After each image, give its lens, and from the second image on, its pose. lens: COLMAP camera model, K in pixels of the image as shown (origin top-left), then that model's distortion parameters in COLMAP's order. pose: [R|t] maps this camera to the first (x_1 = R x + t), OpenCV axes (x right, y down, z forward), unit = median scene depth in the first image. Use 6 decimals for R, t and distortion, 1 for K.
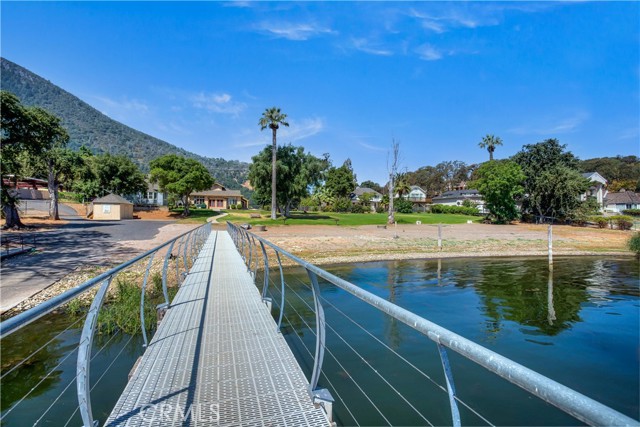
lens RADIAL K [[329.3, 0, 318.4], [0, 329.3, 214.9], [0, 0, 1]] dist [-0.001439, -0.000134]
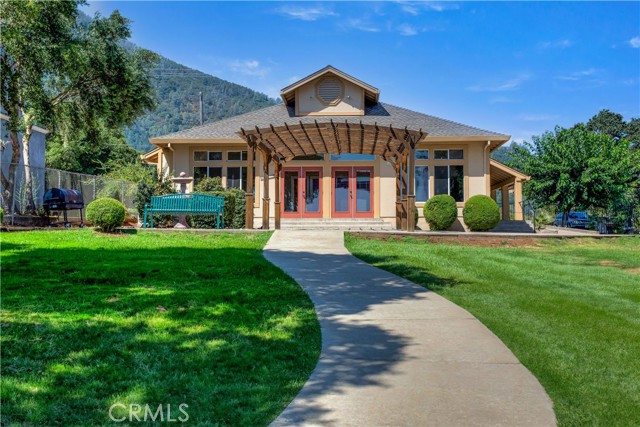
lens RADIAL K [[710.5, 0, 320.5], [0, 710.5, 213.1], [0, 0, 1]] dist [0.021575, 0.000000]
pose [[0.941951, -0.021250, -0.335077, -0.031113], [0.008366, 0.999171, -0.039848, -0.002073], [0.335646, 0.034732, 0.941348, 0.105181]]
